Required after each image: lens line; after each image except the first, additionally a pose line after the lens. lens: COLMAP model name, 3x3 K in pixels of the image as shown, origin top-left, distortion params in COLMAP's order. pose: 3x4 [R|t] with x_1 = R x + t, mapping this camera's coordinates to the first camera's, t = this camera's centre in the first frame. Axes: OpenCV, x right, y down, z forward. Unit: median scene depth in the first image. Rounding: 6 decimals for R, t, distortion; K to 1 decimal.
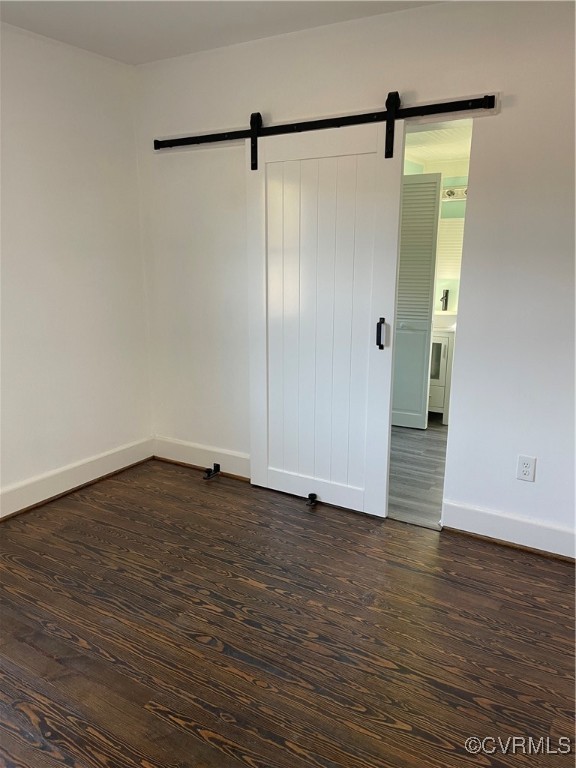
lens RADIAL K [[565.4, 0, 288.0], [0, 565.4, 384.0], [0, 0, 1]] dist [0.078474, -0.089873]
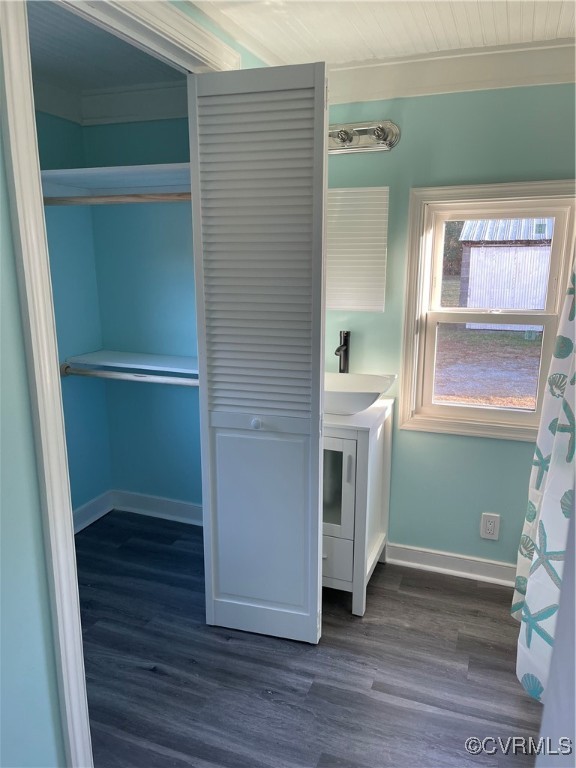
lens RADIAL K [[565.4, 0, 288.0], [0, 565.4, 384.0], [0, 0, 1]] dist [0.078474, -0.089873]
pose [[0.982113, -0.043987, 0.183084, 0.139243], [0.044668, 0.999002, 0.000401, -0.125670], [-0.182919, 0.007784, 0.983097, 0.534855]]
